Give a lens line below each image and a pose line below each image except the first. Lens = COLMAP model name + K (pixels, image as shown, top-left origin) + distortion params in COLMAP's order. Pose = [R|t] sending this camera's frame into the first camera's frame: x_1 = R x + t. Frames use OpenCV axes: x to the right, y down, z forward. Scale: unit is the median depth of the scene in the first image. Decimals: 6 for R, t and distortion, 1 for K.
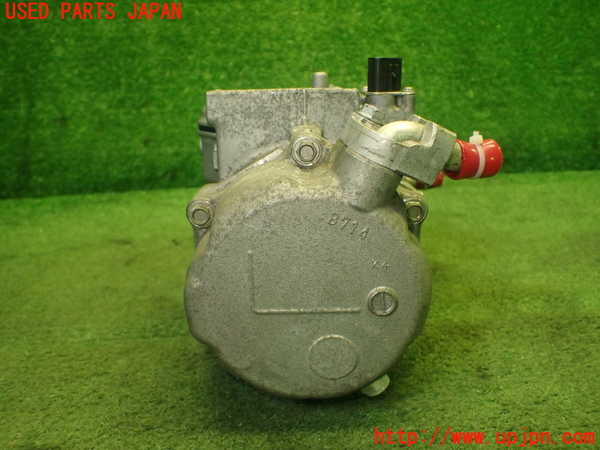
lens RADIAL K [[532.1, 0, 300.0], [0, 532.1, 225.0], [0, 0, 1]] dist [-0.042421, -0.010379]
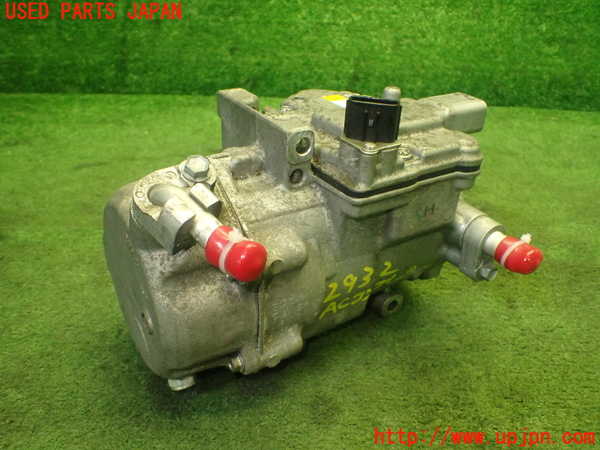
lens RADIAL K [[532.1, 0, 300.0], [0, 532.1, 225.0], [0, 0, 1]] dist [-0.042421, -0.010379]
pose [[0.992736, 0.105663, -0.057542, -0.051487], [-0.090175, 0.970050, 0.225548, -0.065650], [0.079651, -0.218721, 0.972531, -0.121450]]
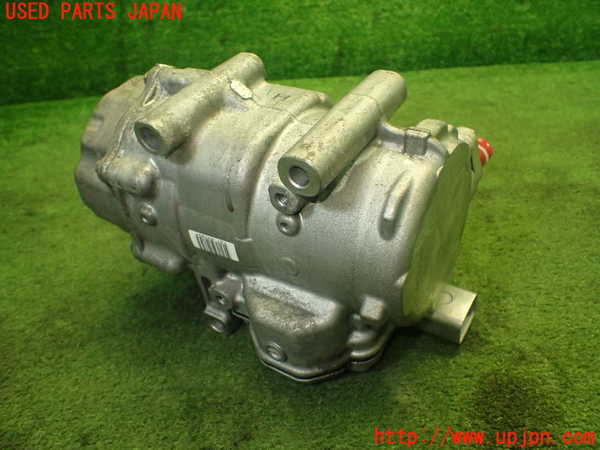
lens RADIAL K [[532.1, 0, 300.0], [0, 532.1, 225.0], [0, 0, 1]] dist [-0.042421, -0.010379]
pose [[0.996755, 0.002557, -0.080454, -0.027475], [0.015421, 0.974916, 0.222038, -0.018607], [0.079004, -0.222558, 0.971713, -0.197272]]
